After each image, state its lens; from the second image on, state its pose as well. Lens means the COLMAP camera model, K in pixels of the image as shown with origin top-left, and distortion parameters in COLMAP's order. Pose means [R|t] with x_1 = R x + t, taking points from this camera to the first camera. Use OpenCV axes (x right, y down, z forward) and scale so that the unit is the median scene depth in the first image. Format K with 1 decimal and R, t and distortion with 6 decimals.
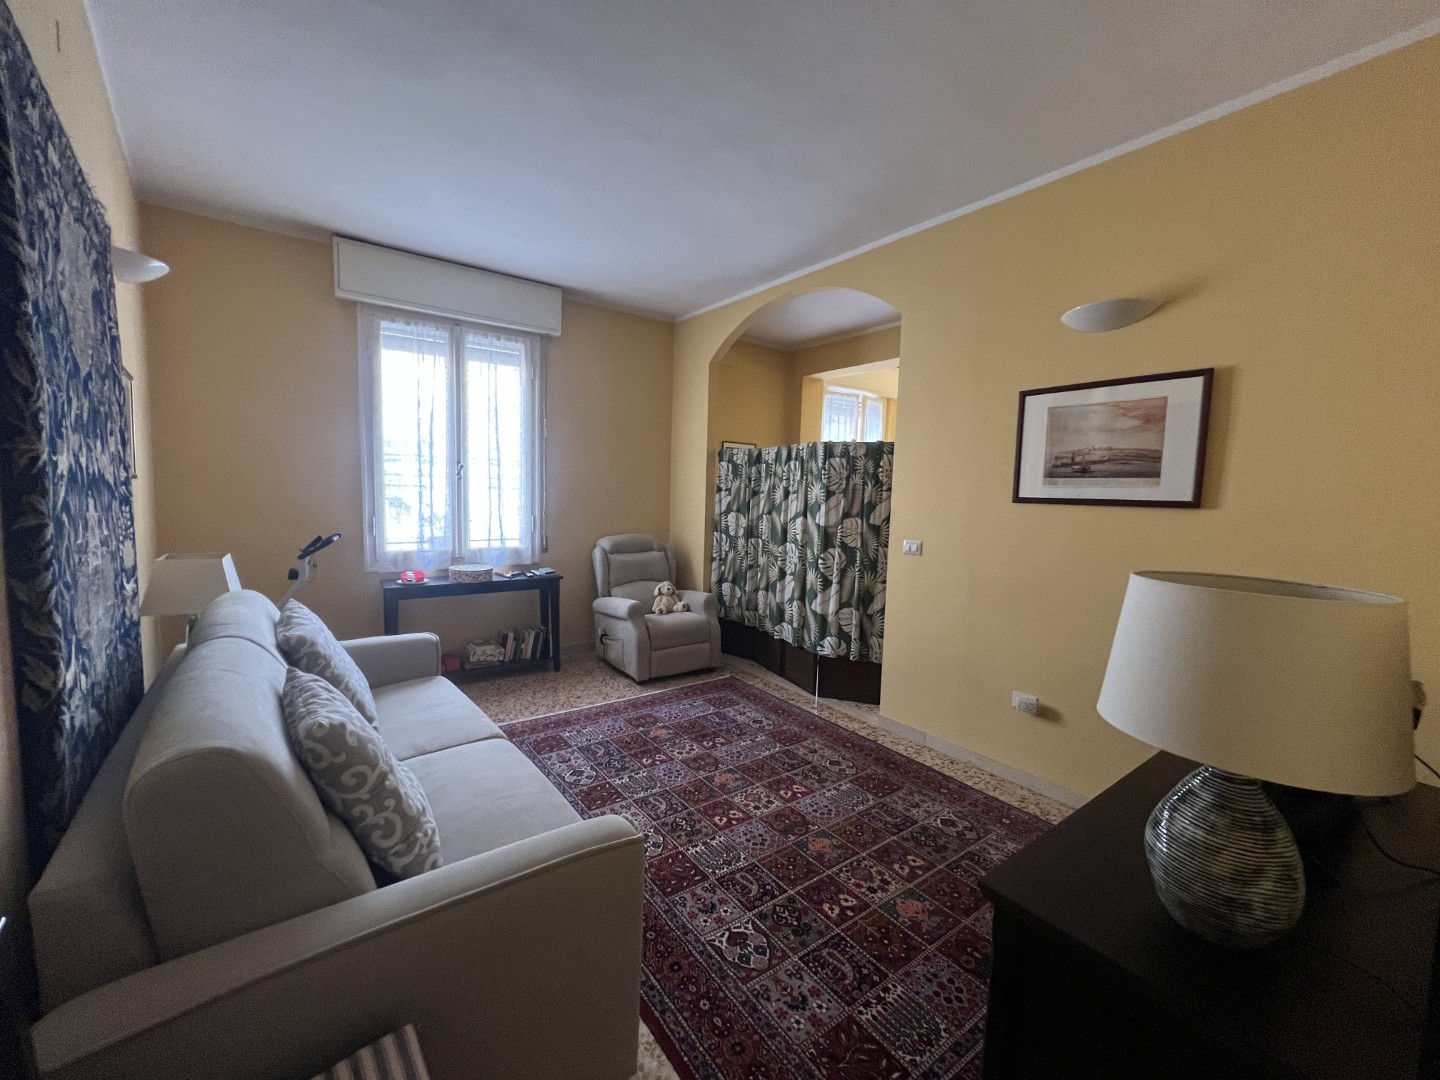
lens RADIAL K [[580.4, 0, 717.4], [0, 580.4, 540.5], [0, 0, 1]] dist [0.003495, 0.000852]
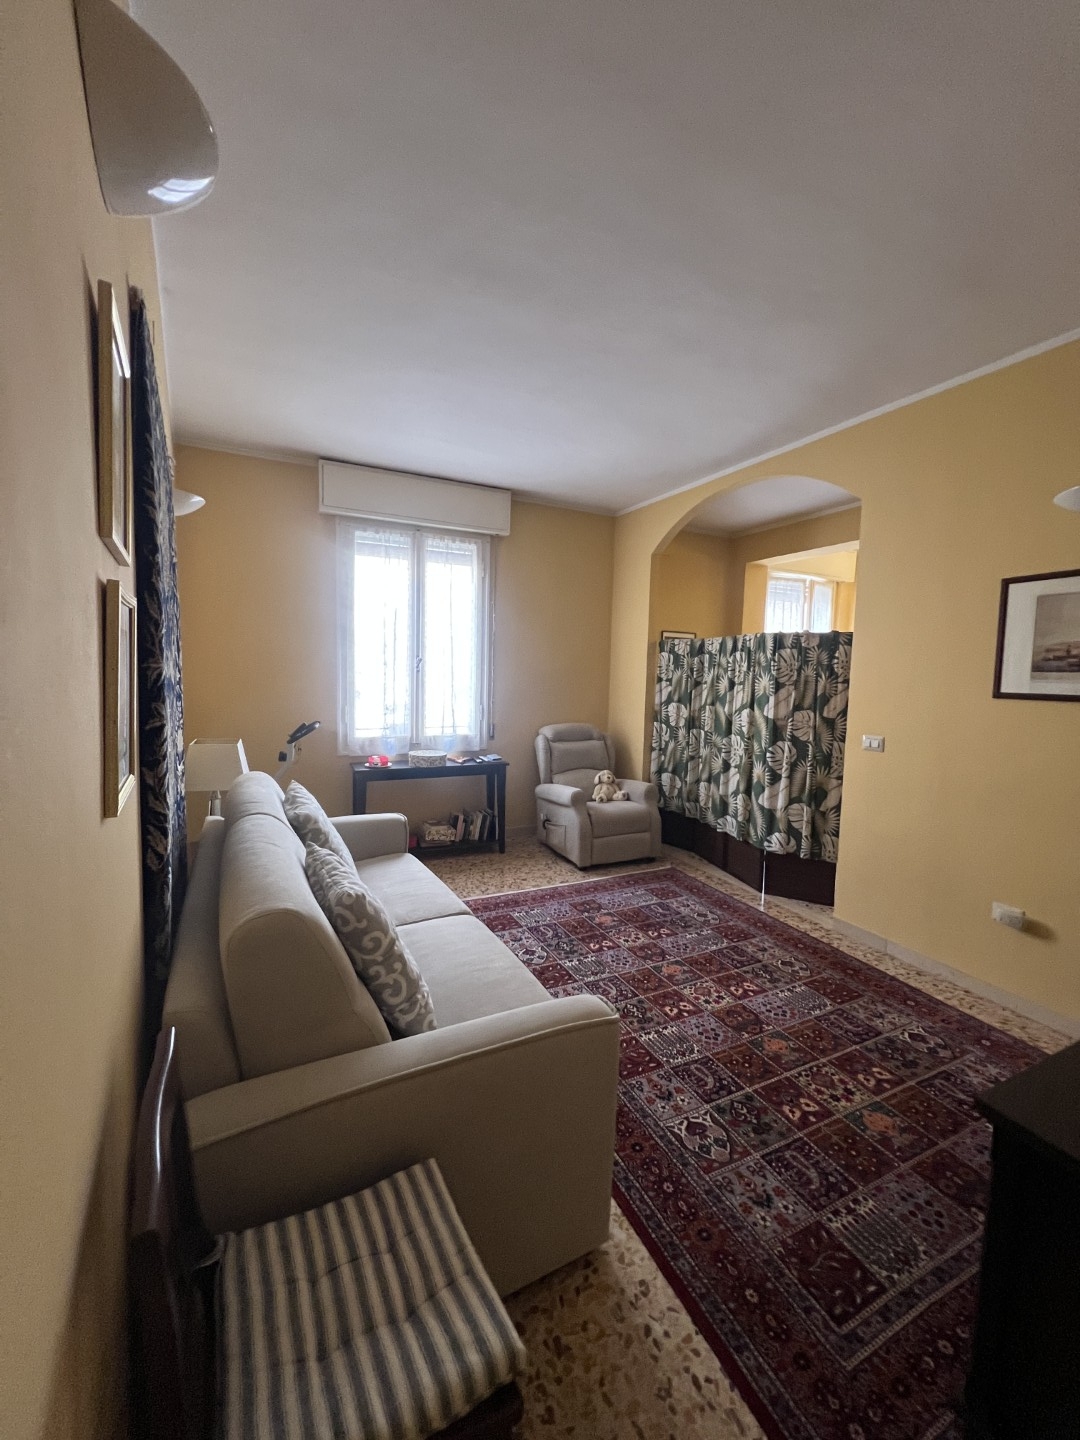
lens RADIAL K [[580.4, 0, 540.2], [0, 580.4, 716.2], [0, 0, 1]] dist [0.003495, 0.000852]
pose [[0.984437, 0.009996, -0.175453, -0.038729], [-0.012567, 0.999829, -0.013547, -0.013829], [0.175287, 0.015541, 0.984395, -0.039979]]
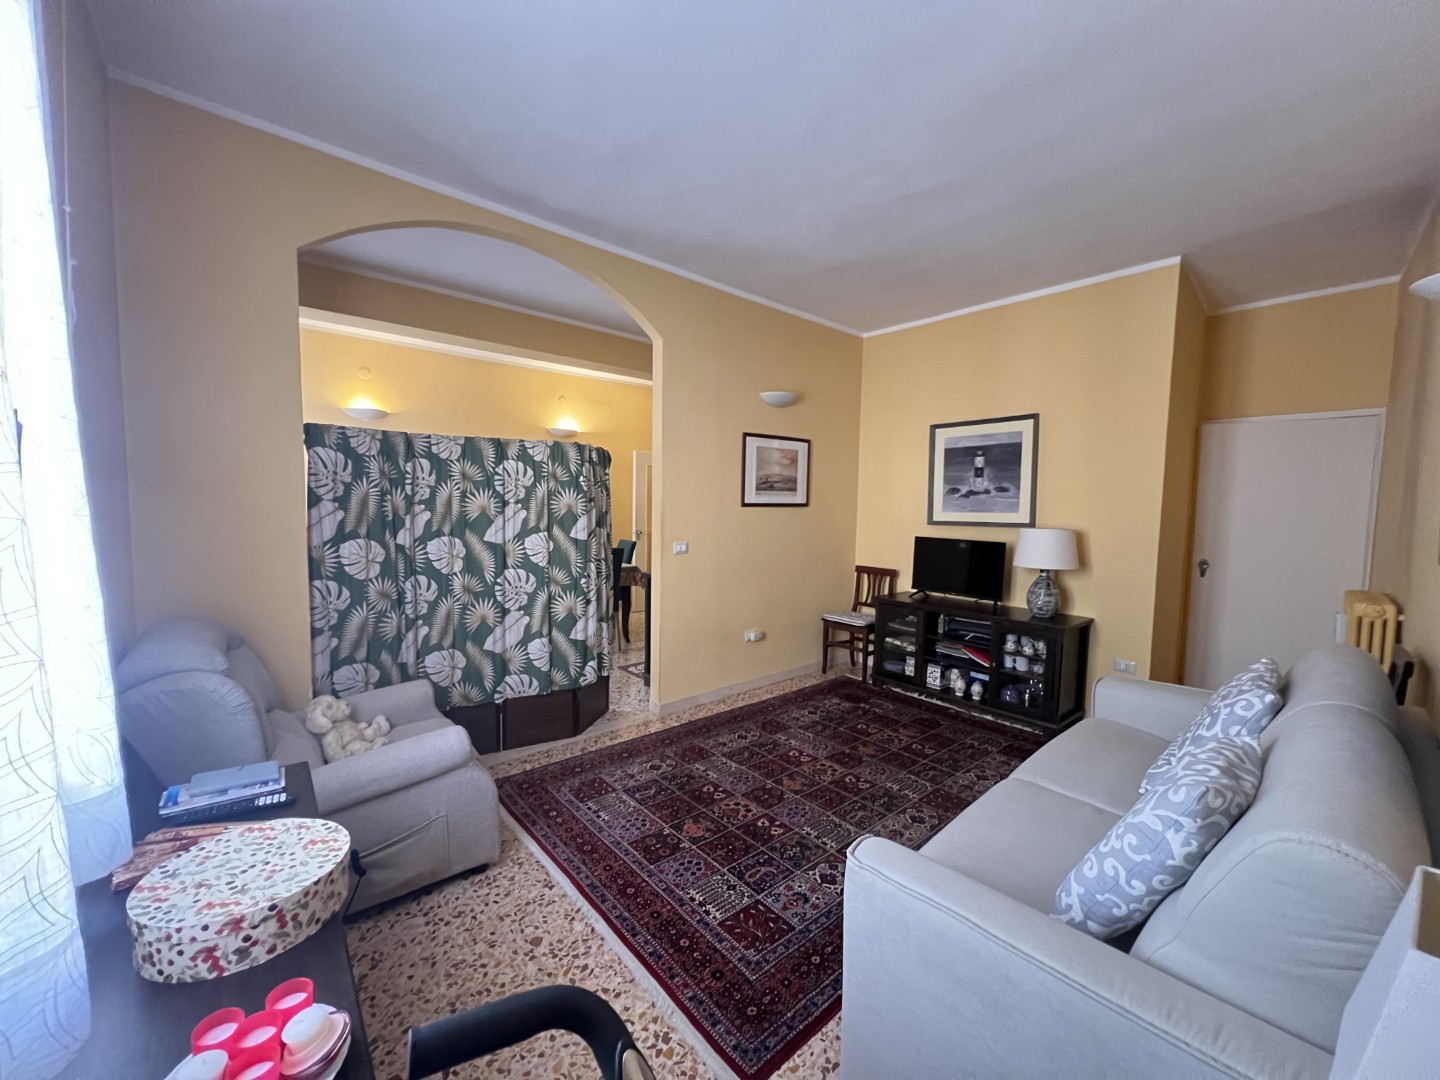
lens RADIAL K [[570.0, 0, 720.0], [0, 570.0, 536.9], [0, 0, 1]] dist [-0.006640, 0.001907]
pose [[-0.074679, -0.092534, 0.992905, -0.889049], [0.072532, 0.992544, 0.097956, -0.128000], [-0.994566, 0.079333, -0.067410, 1.097405]]
